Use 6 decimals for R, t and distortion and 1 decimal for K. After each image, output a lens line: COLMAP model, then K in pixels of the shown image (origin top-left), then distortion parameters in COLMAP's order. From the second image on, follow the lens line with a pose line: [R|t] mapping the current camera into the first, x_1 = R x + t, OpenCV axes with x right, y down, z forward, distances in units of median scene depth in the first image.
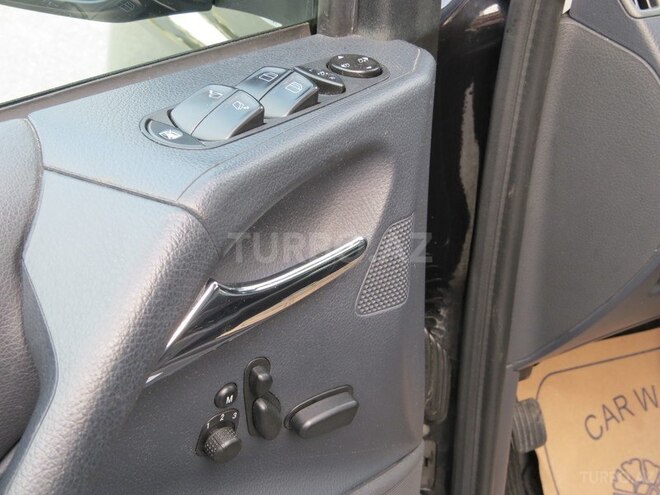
lens RADIAL K [[993.6, 0, 330.0], [0, 993.6, 247.5], [0, 0, 1]] dist [-0.038282, -0.052841]
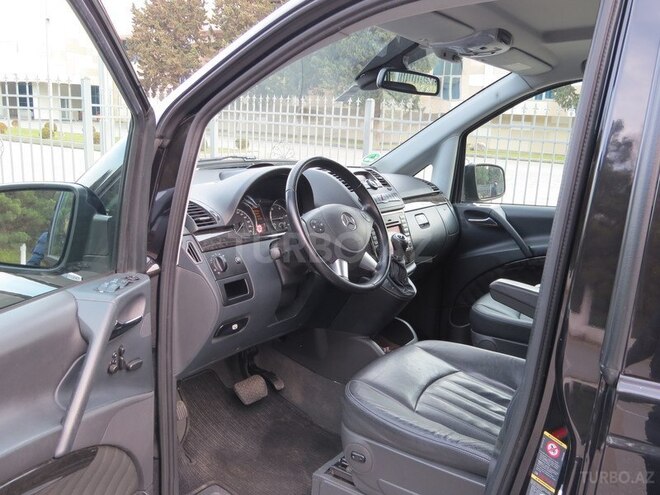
lens RADIAL K [[590.7, 0, 330.0], [0, 590.7, 247.5], [0, 0, 1]] dist [-0.002811, -0.001203]
pose [[0.862963, -0.061159, 0.501552, -0.501453], [0.207171, 0.948198, -0.240833, 0.472019], [-0.460841, 0.311737, 0.830931, -1.508375]]
